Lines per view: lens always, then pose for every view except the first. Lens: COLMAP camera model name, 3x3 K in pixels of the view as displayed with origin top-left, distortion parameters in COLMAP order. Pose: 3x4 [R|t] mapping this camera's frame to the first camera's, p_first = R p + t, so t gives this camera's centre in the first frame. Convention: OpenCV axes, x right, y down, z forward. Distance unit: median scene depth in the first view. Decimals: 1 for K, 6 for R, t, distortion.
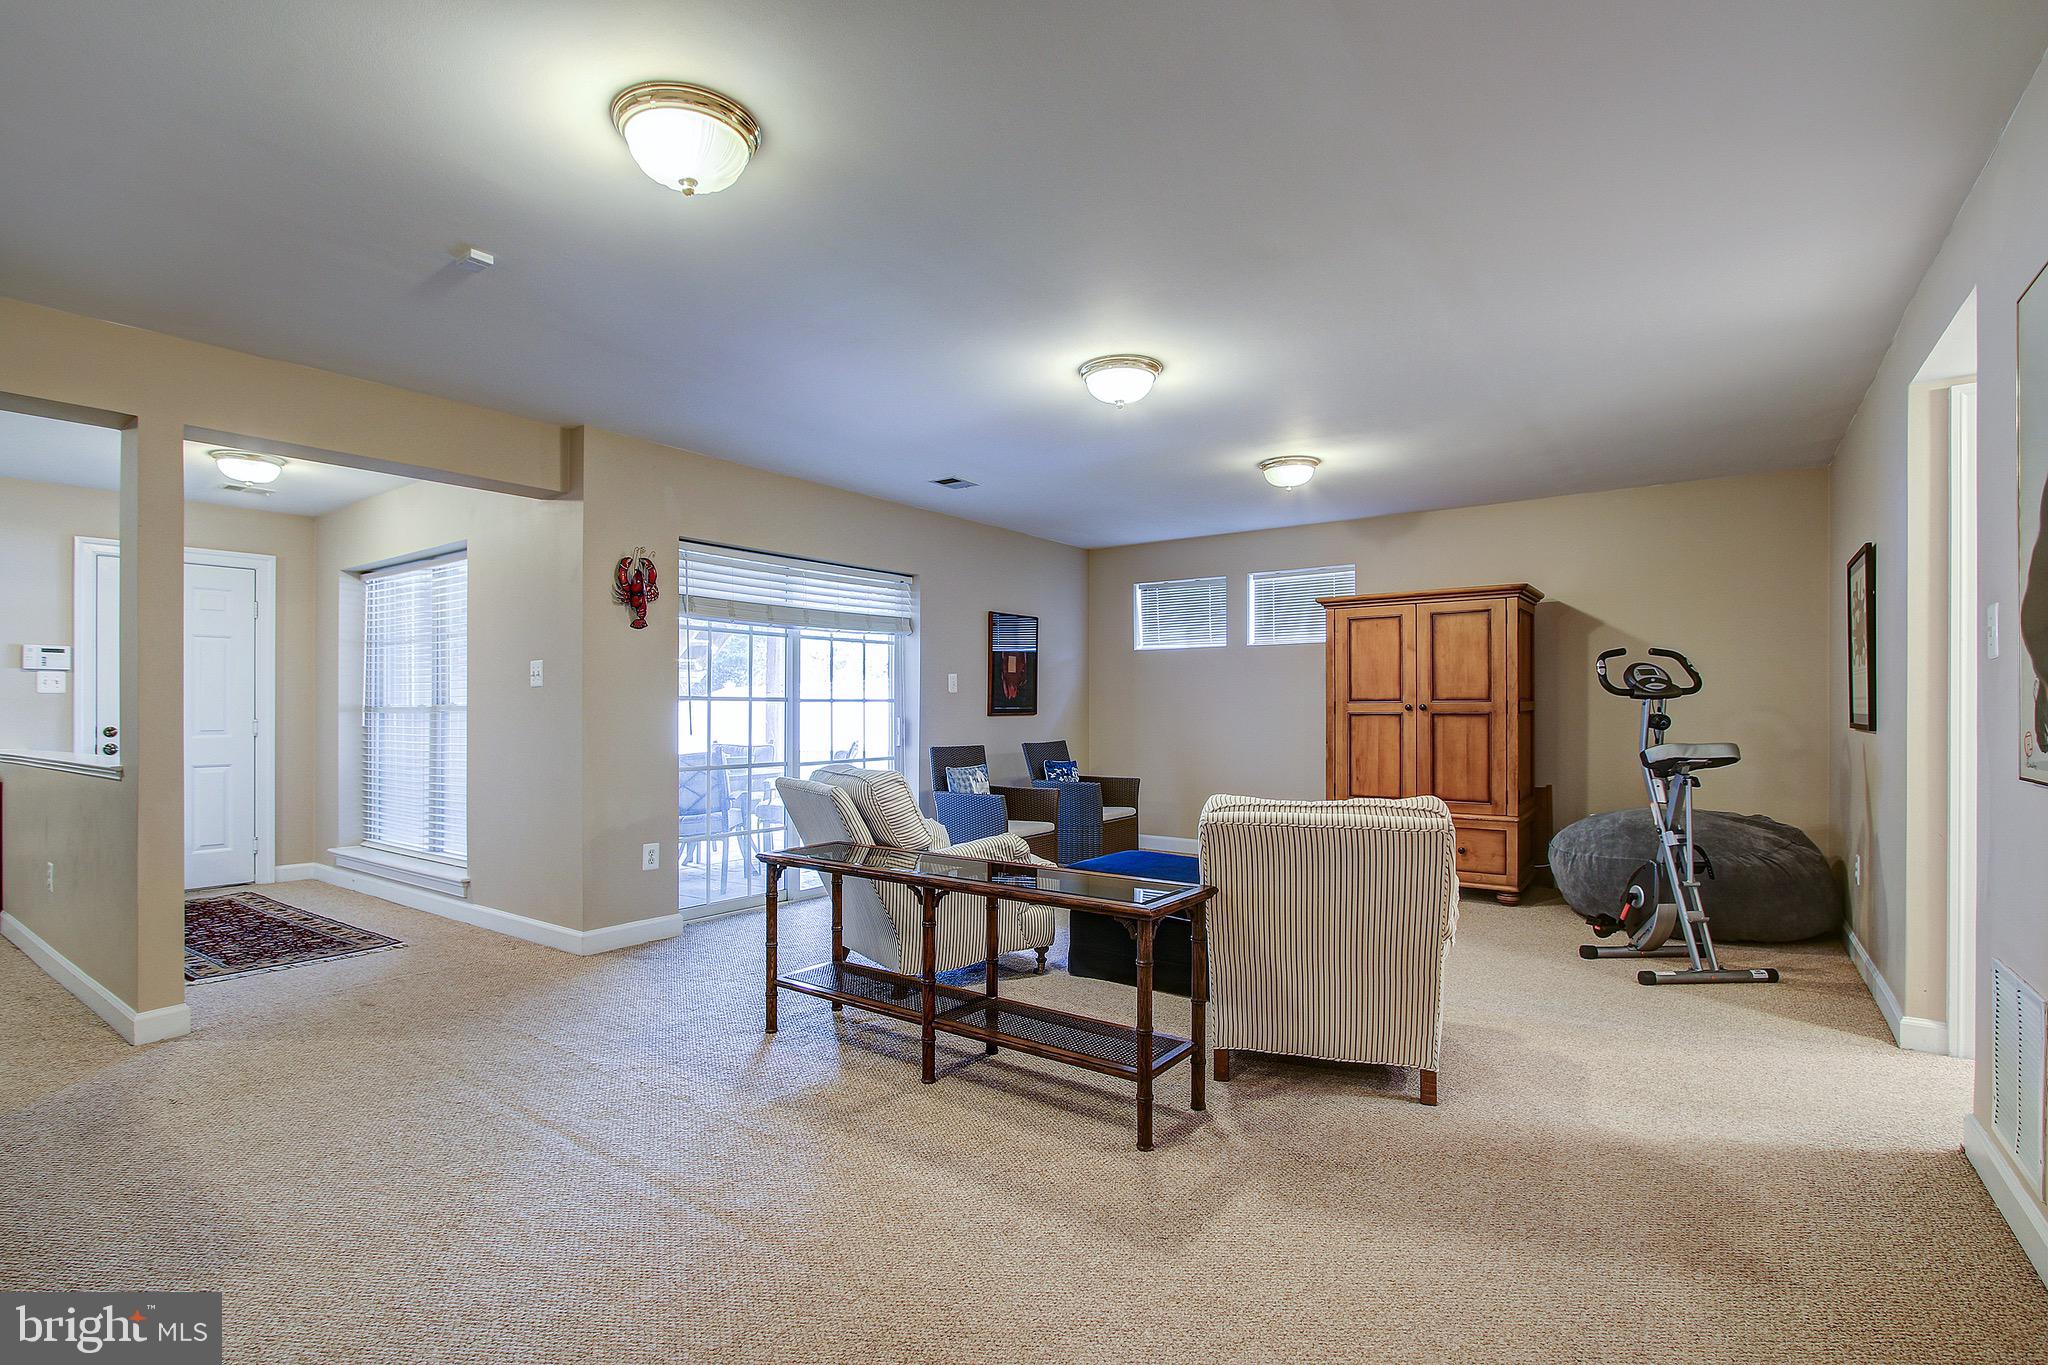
lens RADIAL K [[955.3, 0, 1018.2], [0, 955.3, 702.7], [0, 0, 1]] dist [-0.013382, 0.002852]
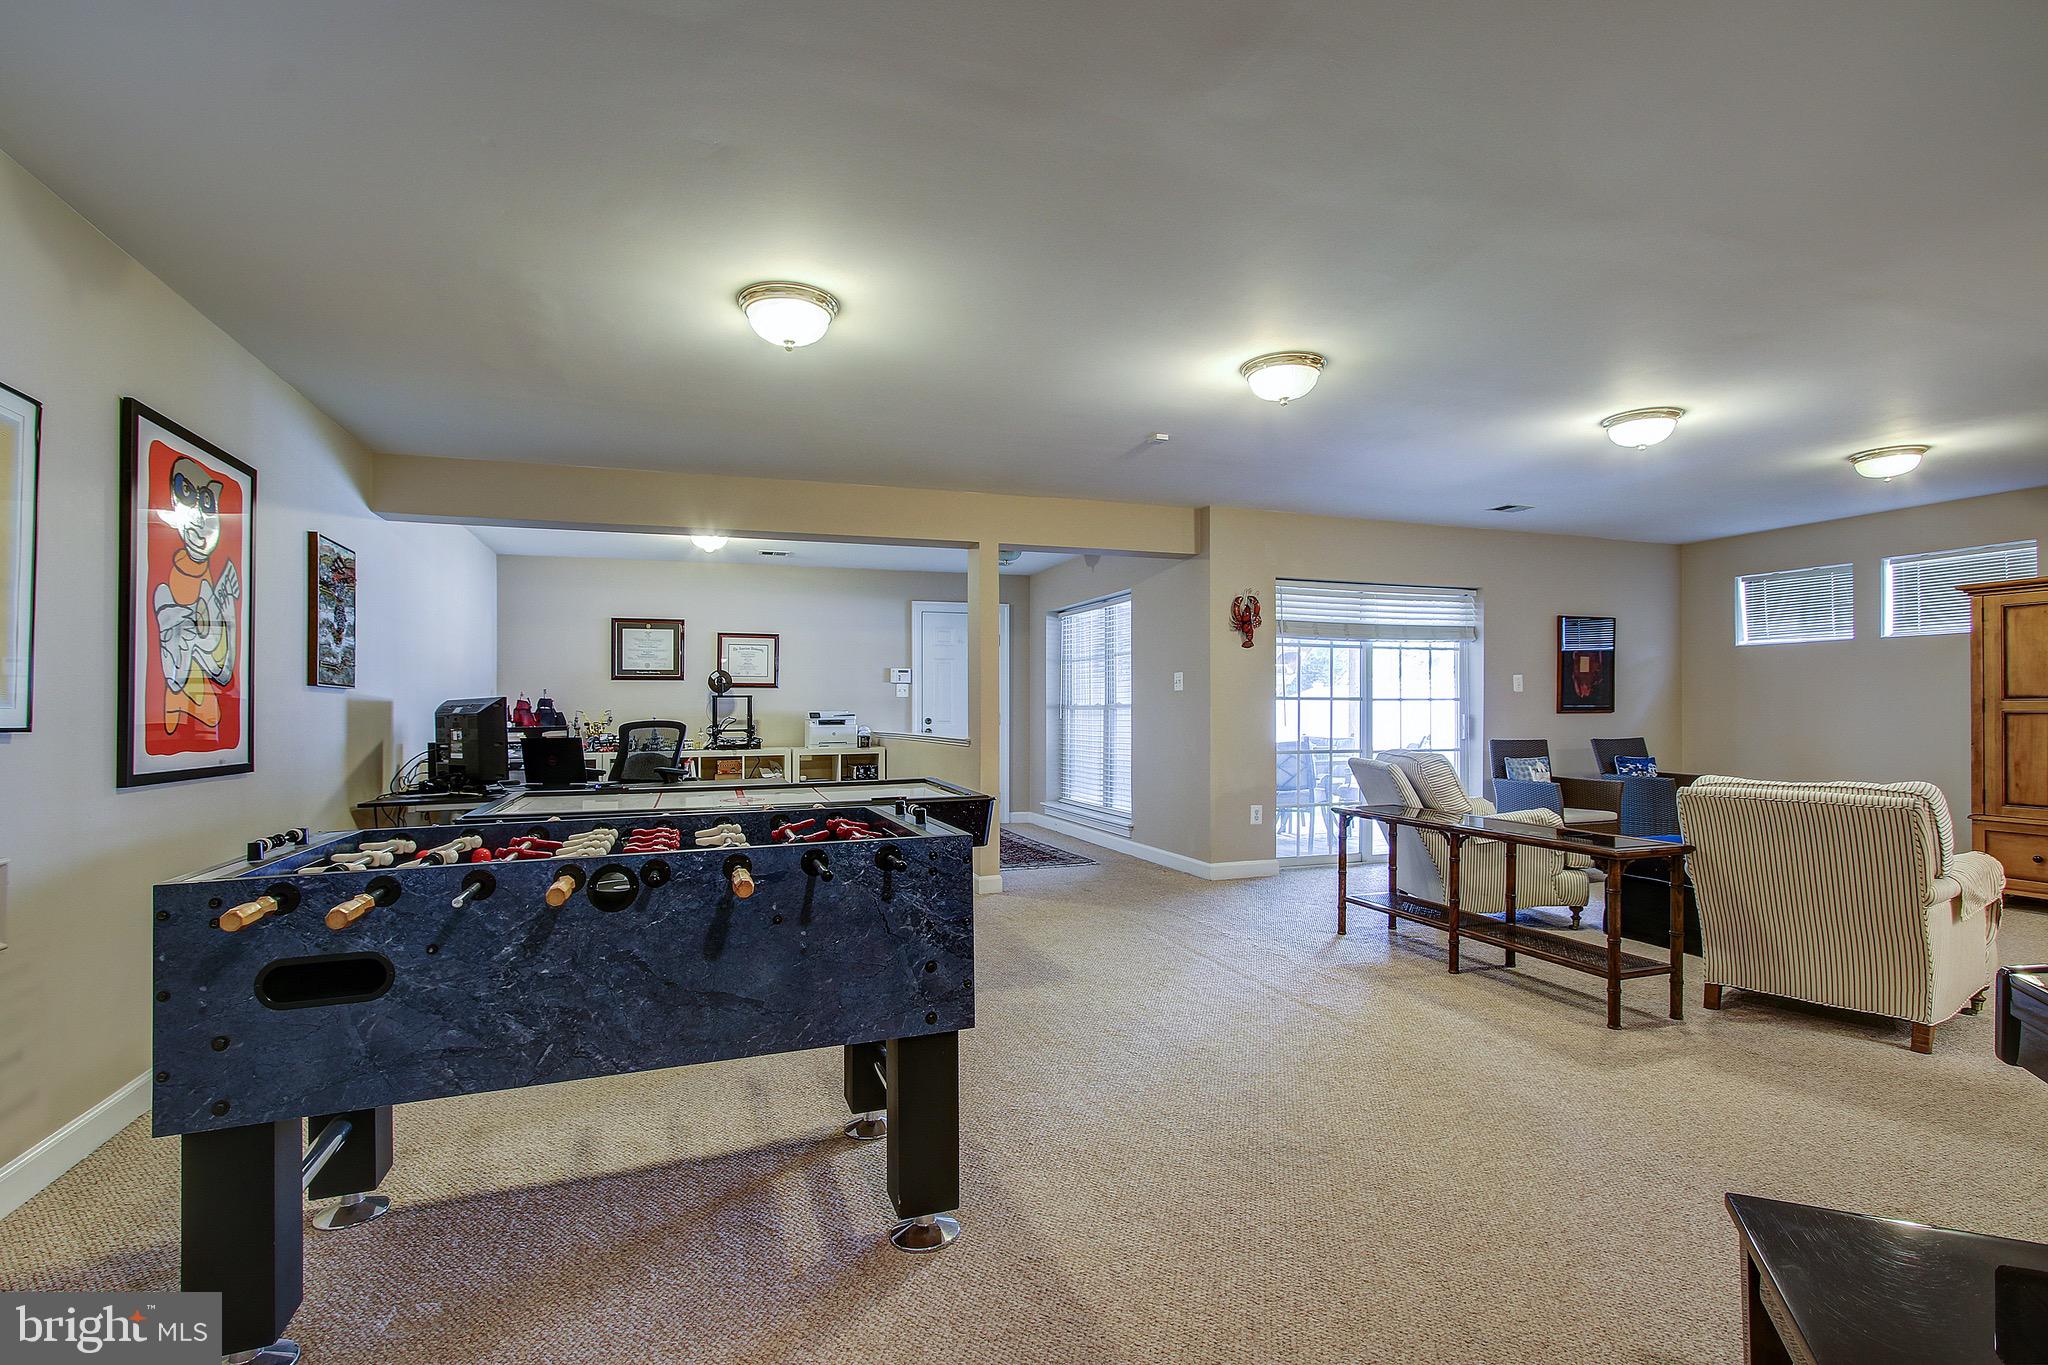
lens RADIAL K [[955.3, 0, 1017.1], [0, 955.3, 706.0], [0, 0, 1]] dist [-0.013382, 0.002852]
pose [[0.824563, -0.000179, -0.565770, 0.096642], [0.002860, 0.999988, 0.003852, -0.000121], [0.565763, -0.004794, 0.824554, -0.293556]]
